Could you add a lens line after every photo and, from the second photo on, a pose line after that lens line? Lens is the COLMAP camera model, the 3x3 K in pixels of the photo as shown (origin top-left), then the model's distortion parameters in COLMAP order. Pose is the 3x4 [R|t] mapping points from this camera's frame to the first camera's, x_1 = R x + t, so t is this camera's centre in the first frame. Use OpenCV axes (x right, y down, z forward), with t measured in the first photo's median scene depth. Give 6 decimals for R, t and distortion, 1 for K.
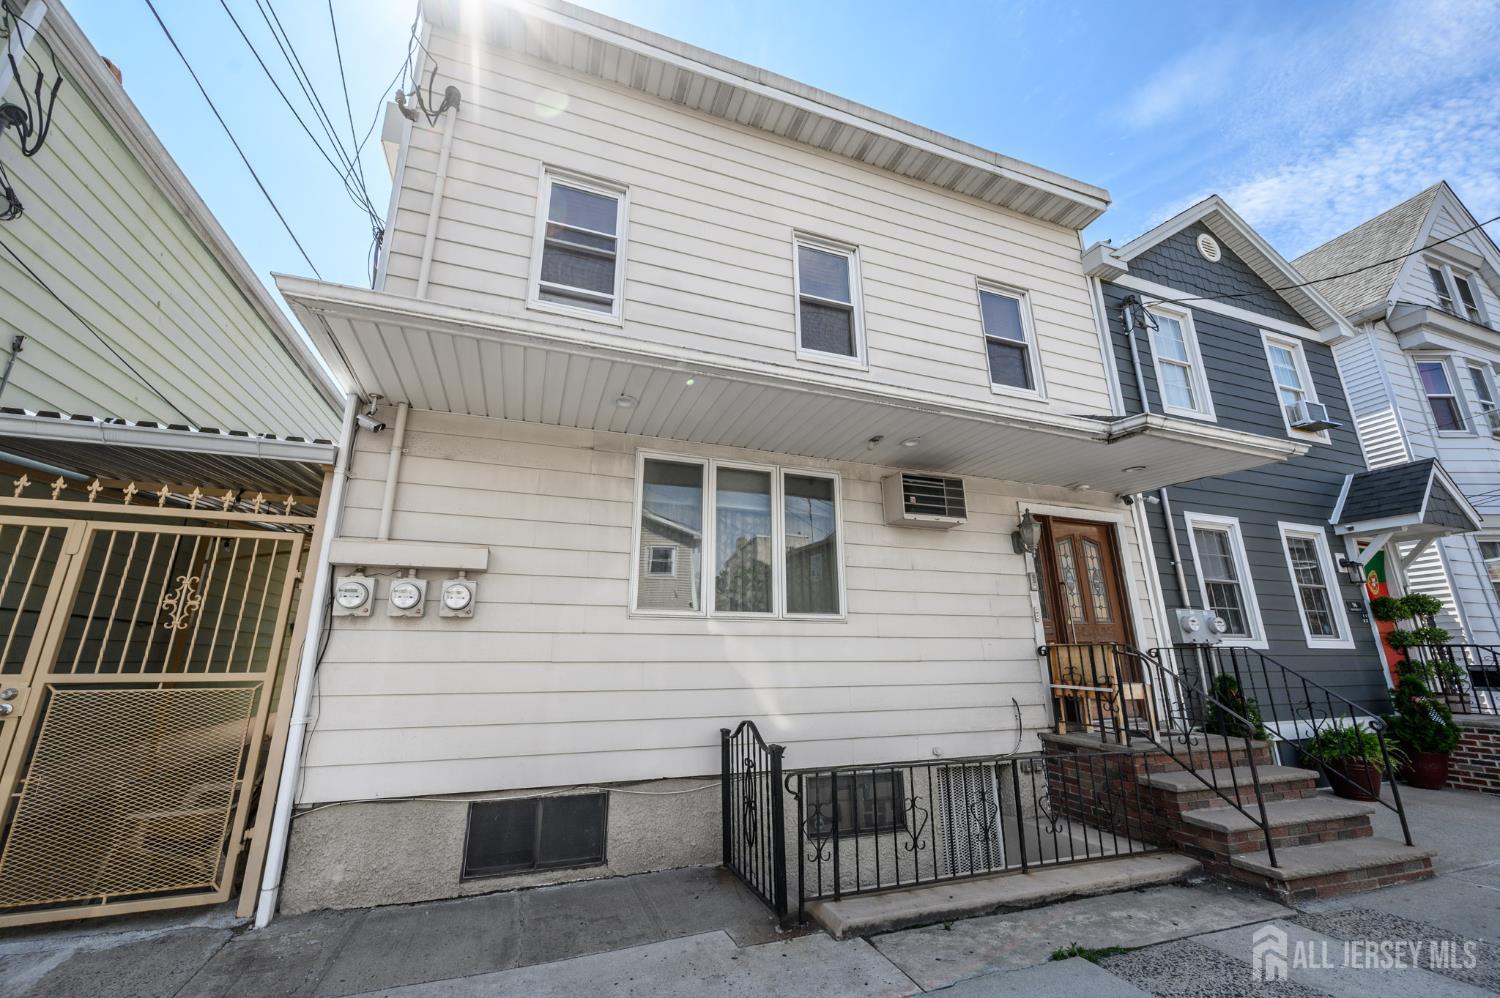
lens RADIAL K [[585.7, 0, 750.0], [0, 585.7, 499.0], [0, 0, 1]] dist [-0.000586, 0.000225]
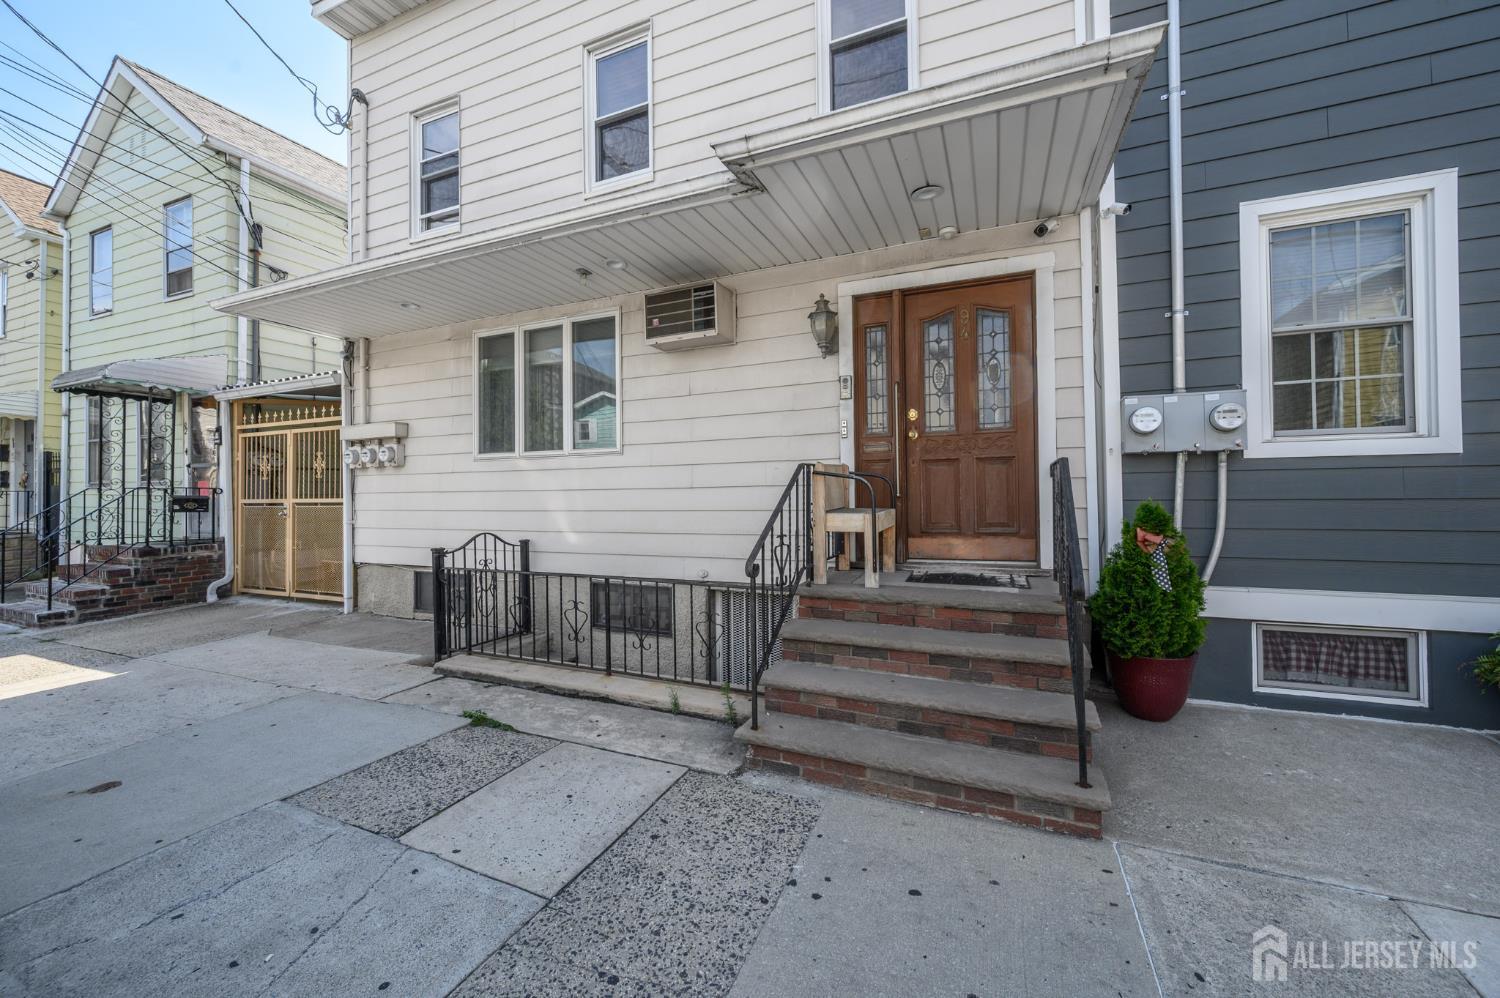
lens RADIAL K [[590.6, 0, 747.8], [0, 590.6, 490.1], [0, 0, 1]] dist [-0.000936, -0.000036]
pose [[0.725518, -0.008198, -0.688154, 1.226400], [0.195206, 0.961312, 0.194353, 0.124021], [0.659938, -0.275339, 0.699050, 0.428265]]
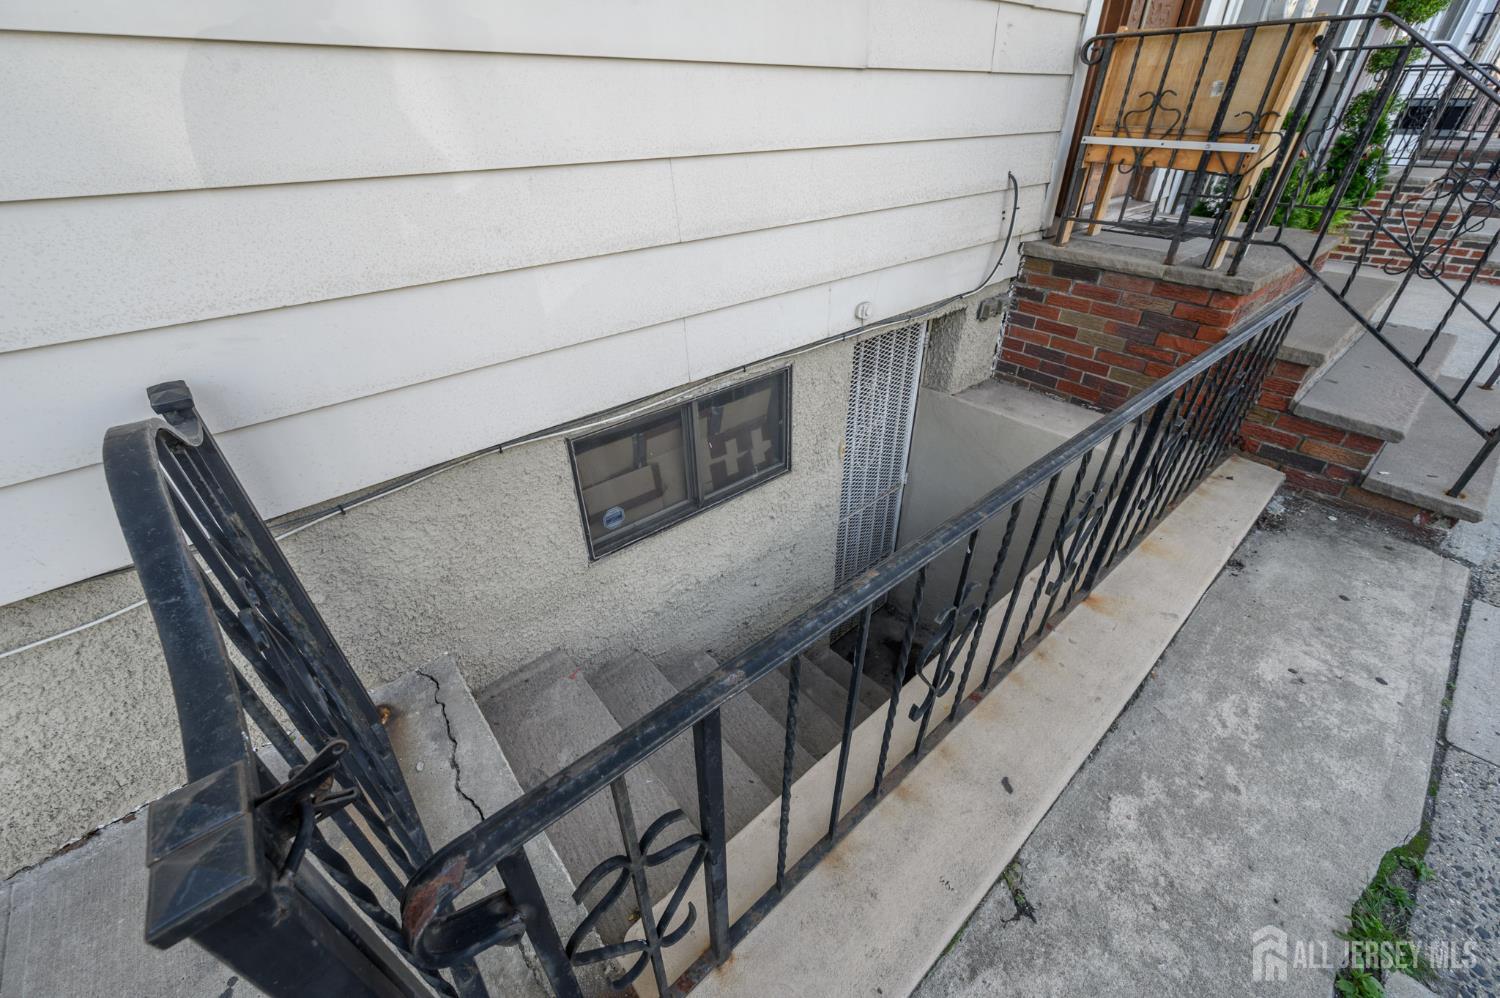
lens RADIAL K [[590.6, 0, 747.8], [0, 590.6, 490.1], [0, 0, 1]] dist [-0.000936, -0.000036]
pose [[0.936652, -0.194538, 0.291270, 0.092834], [-0.086558, 0.677225, 0.730667, 0.231651], [-0.339397, -0.709592, 0.617486, 0.744378]]
